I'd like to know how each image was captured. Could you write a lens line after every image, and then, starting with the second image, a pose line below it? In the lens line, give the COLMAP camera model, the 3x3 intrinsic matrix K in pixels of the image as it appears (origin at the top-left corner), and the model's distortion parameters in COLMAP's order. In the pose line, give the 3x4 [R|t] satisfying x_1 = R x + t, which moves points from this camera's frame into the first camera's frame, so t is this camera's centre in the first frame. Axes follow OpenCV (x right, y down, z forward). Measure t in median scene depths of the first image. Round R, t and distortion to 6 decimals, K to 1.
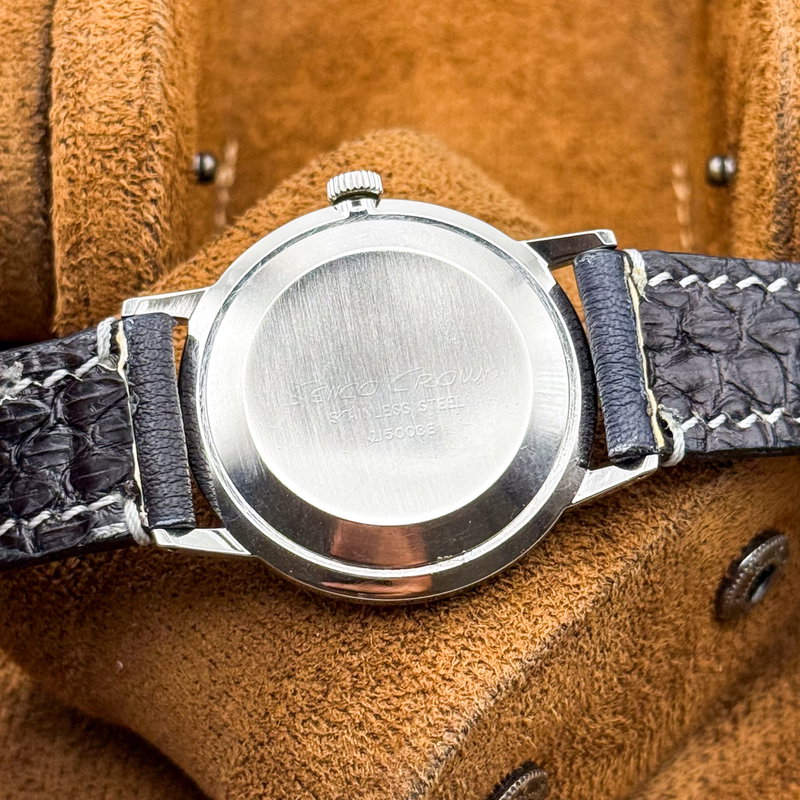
lens RADIAL K [[2420.7, 0, 378.9], [0, 2420.7, 400.2], [0, 0, 1]] dist [-0.074734, 2.622246]
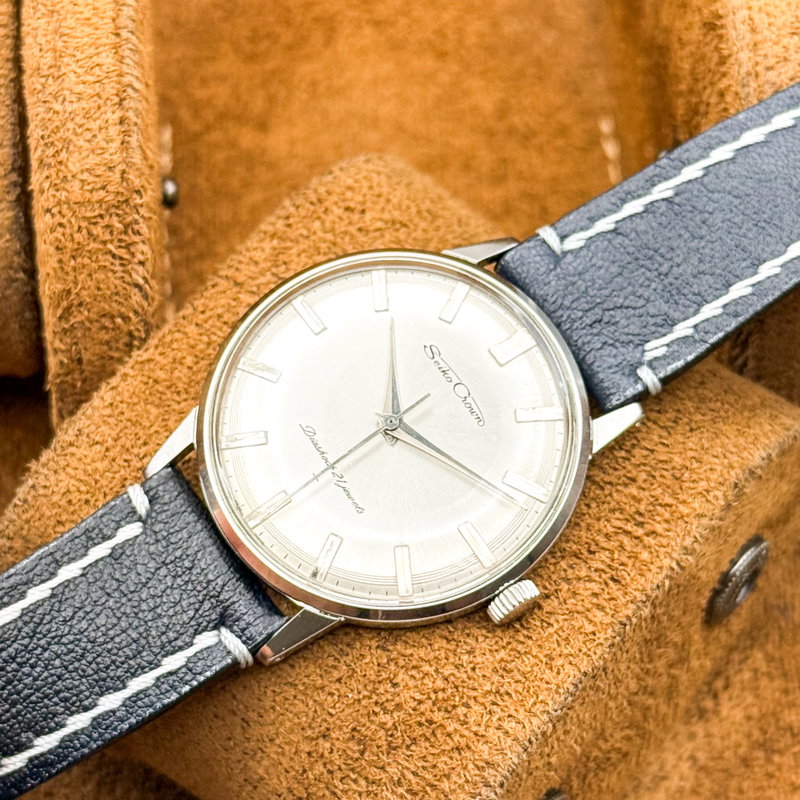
lens RADIAL K [[2420.7, 0, 378.9], [0, 2420.7, 400.2], [0, 0, 1]] dist [-0.074734, 2.622246]
pose [[0.995178, -0.071165, 0.067501, -0.066440], [0.064447, 0.993200, 0.096957, -0.117210], [-0.073942, -0.092139, 0.992997, -0.025550]]
